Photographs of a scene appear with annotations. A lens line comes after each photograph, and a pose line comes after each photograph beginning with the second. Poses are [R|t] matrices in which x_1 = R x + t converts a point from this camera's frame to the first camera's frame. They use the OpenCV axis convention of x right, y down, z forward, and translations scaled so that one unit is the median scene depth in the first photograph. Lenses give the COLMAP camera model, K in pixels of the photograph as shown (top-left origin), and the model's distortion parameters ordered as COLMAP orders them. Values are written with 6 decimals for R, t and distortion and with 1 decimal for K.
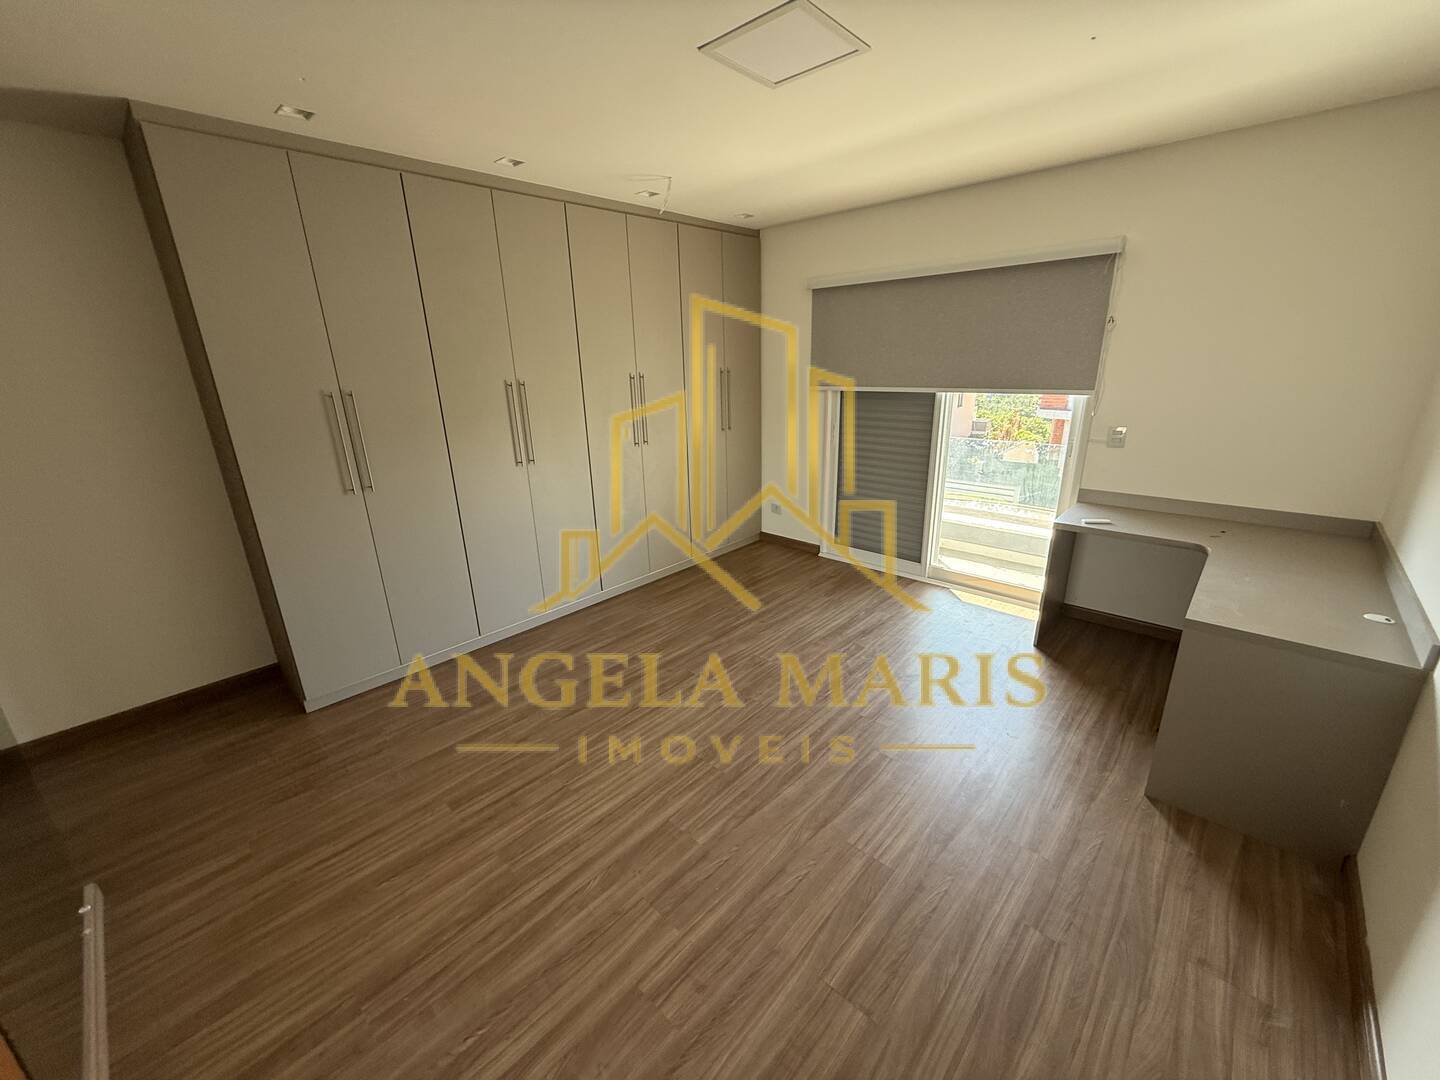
lens RADIAL K [[574.1, 0, 712.5], [0, 574.1, 537.3], [0, 0, 1]] dist [0.000603, 0.000213]
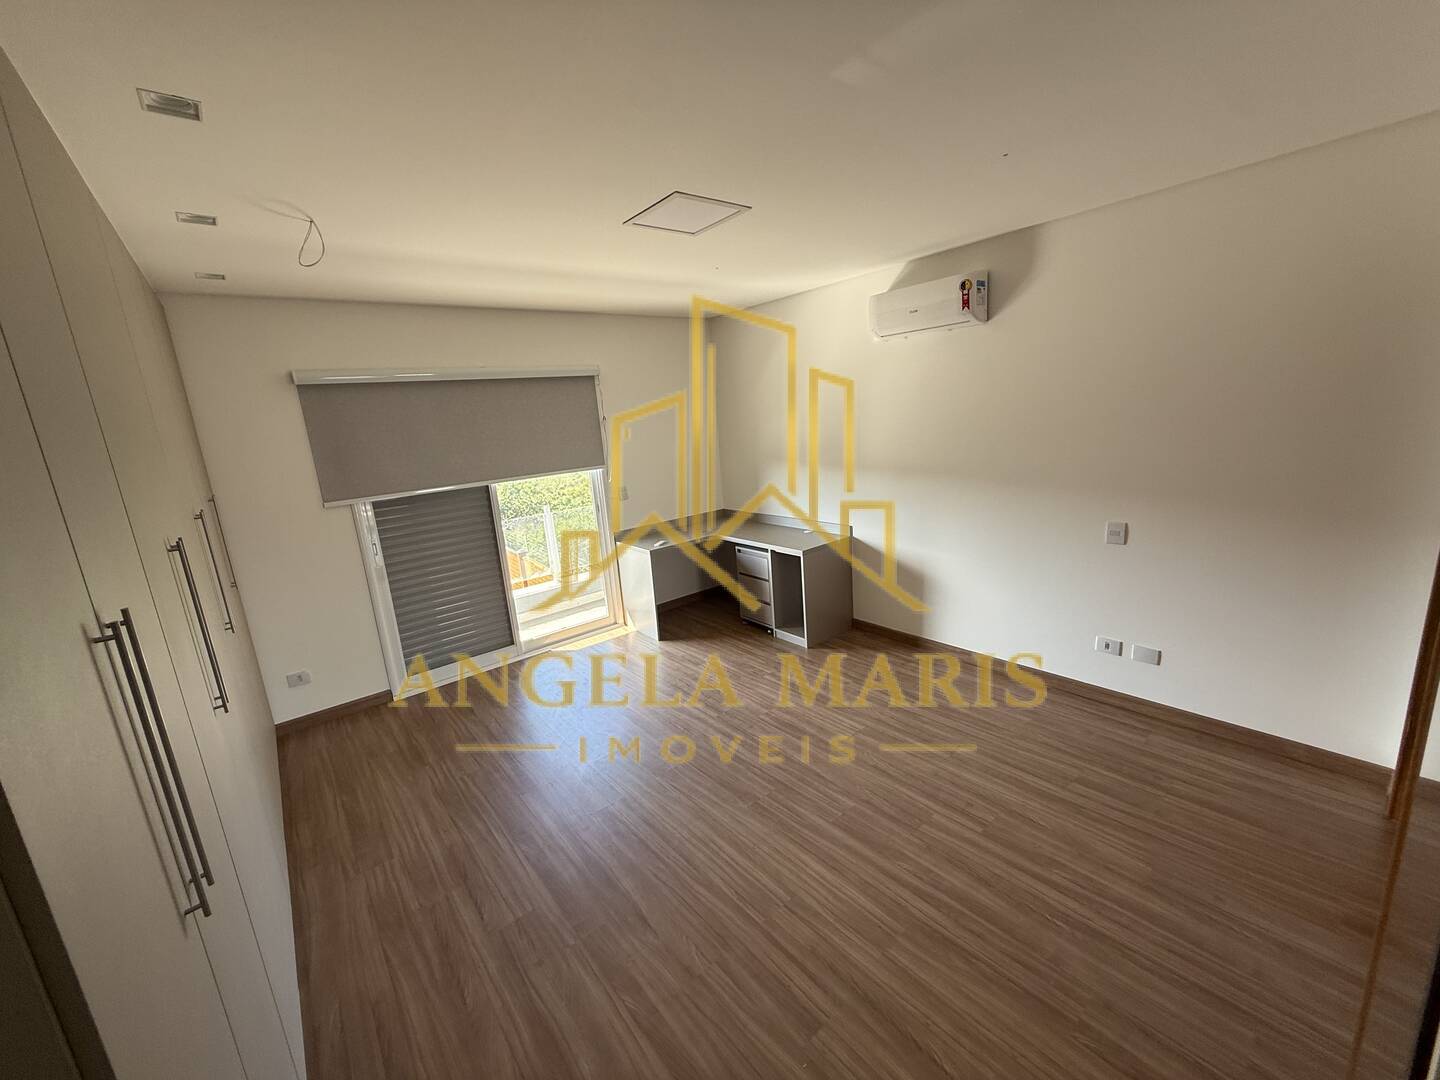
lens RADIAL K [[574.1, 0, 724.7], [0, 574.1, 533.0], [0, 0, 1]] dist [0.000603, 0.000213]
pose [[0.132842, -0.188937, 0.972963, -1.089887], [0.371298, 0.919664, 0.127892, -0.257870], [-0.918962, 0.344269, 0.192321, 0.764457]]
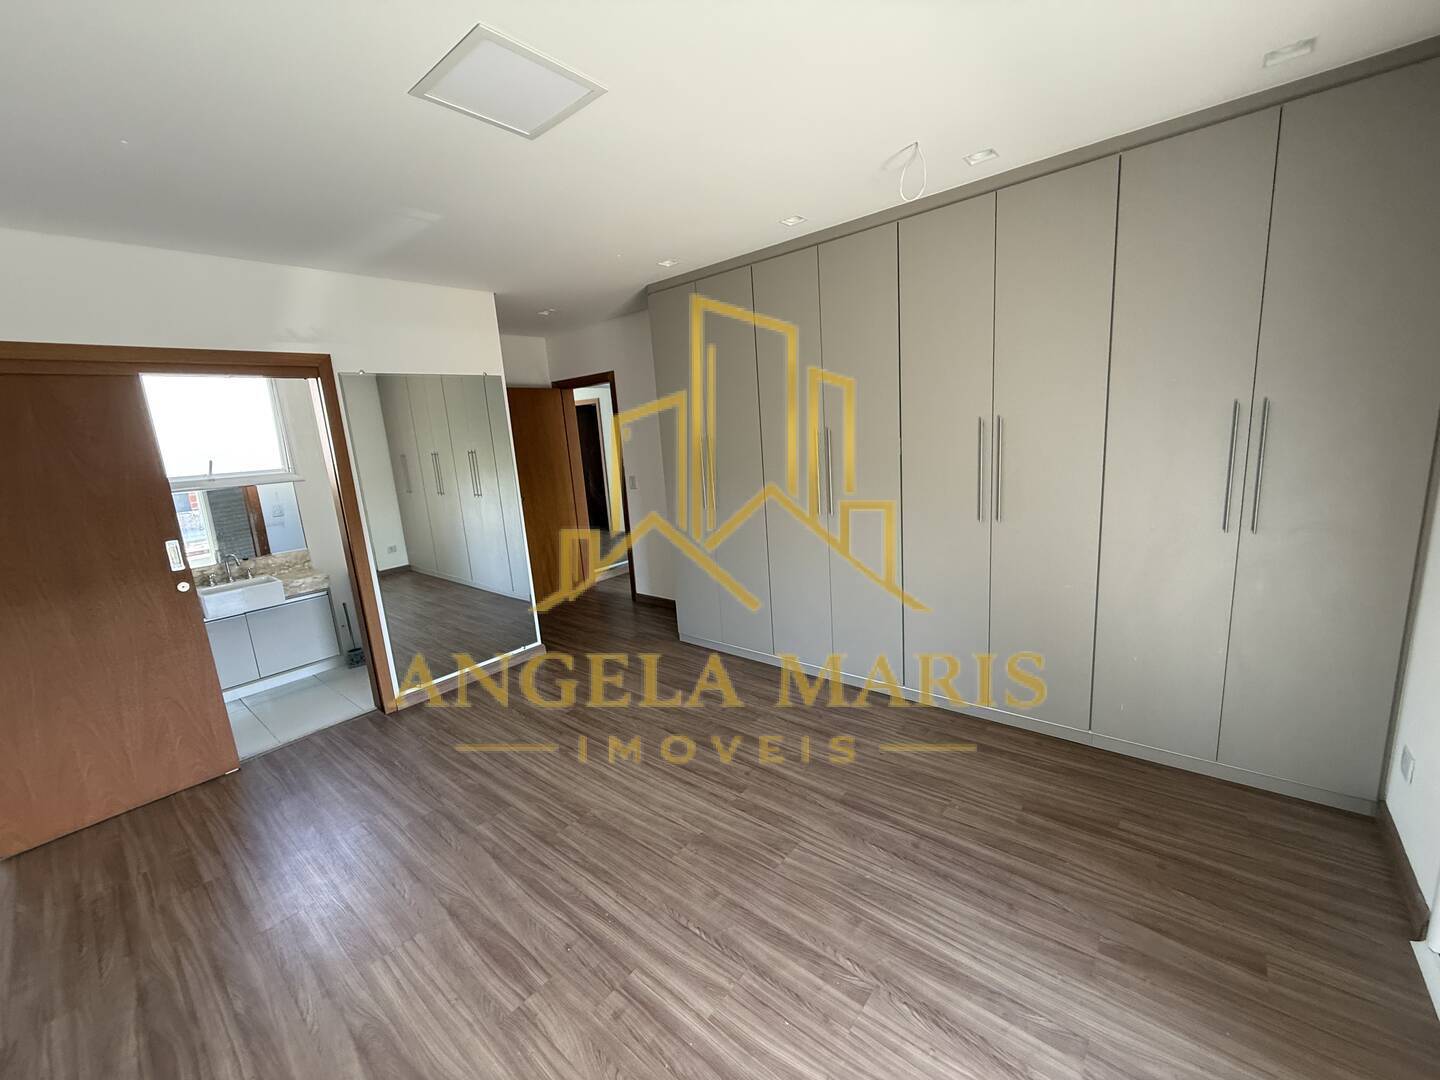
lens RADIAL K [[574.1, 0, 725.5], [0, 574.1, 542.5], [0, 0, 1]] dist [0.000603, 0.000213]
pose [[0.062882, 0.219446, -0.973596, 0.980546], [-0.238045, 0.950669, 0.198903, -0.368303], [0.969216, 0.219252, 0.112018, 1.159057]]
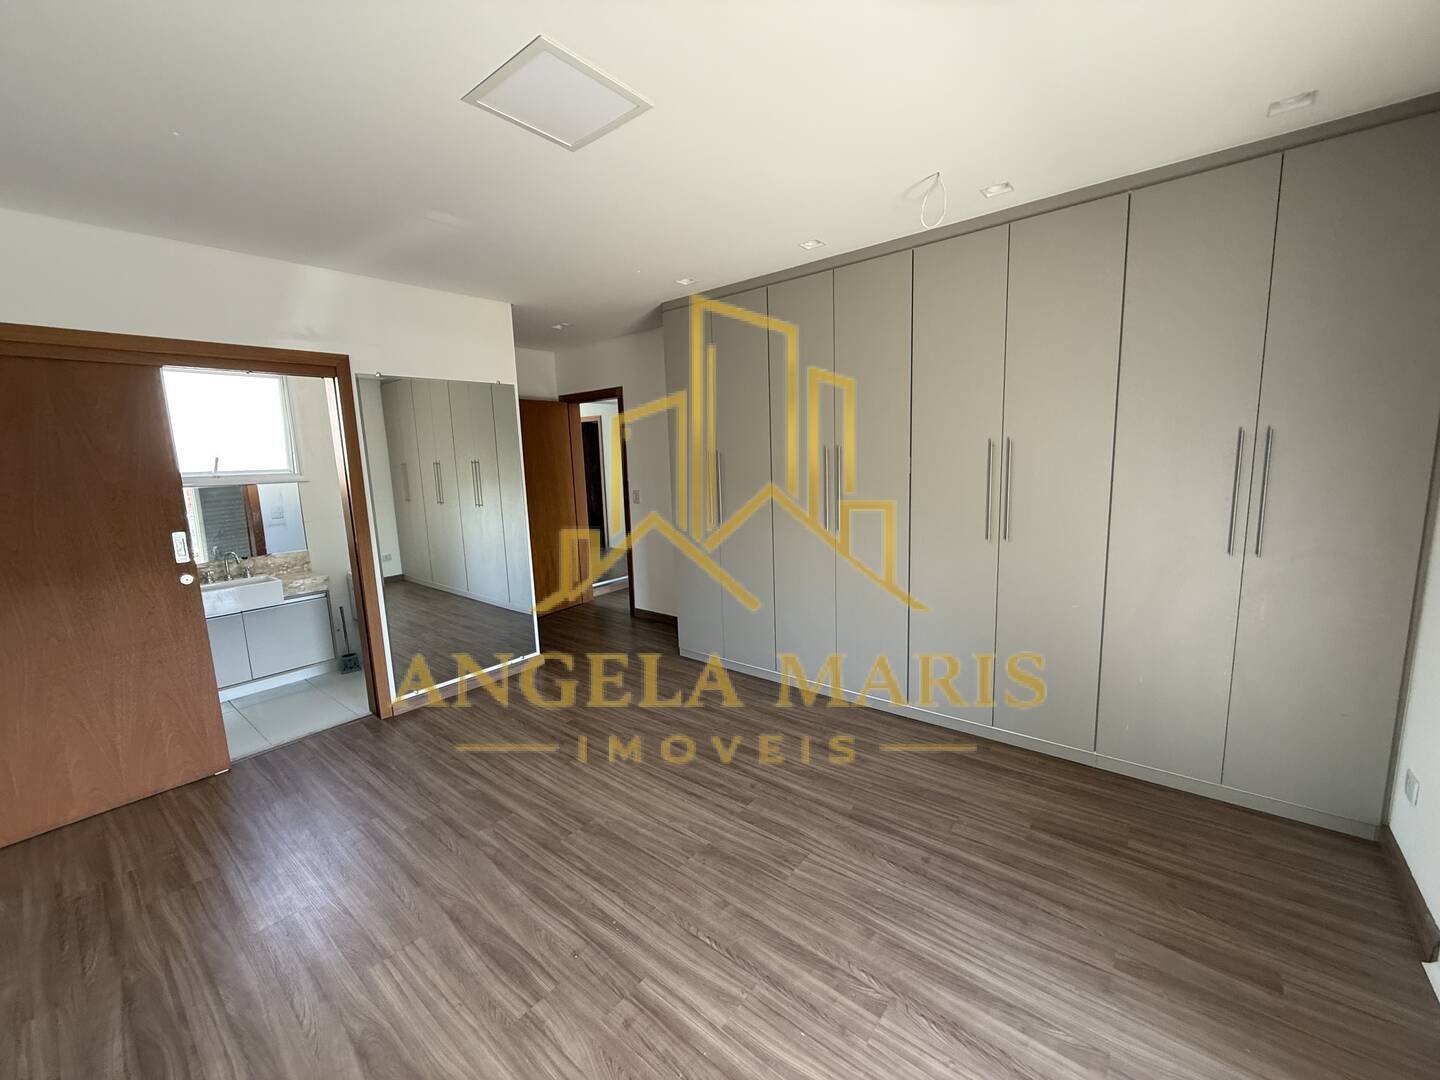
lens RADIAL K [[574.1, 0, 726.0], [0, 574.1, 543.4], [0, 0, 1]] dist [0.000603, 0.000213]
pose [[0.074811, 0.180024, -0.980813, 0.992405], [-0.273038, 0.949681, 0.153484, -0.324585], [0.959090, 0.256317, 0.120200, 1.117180]]
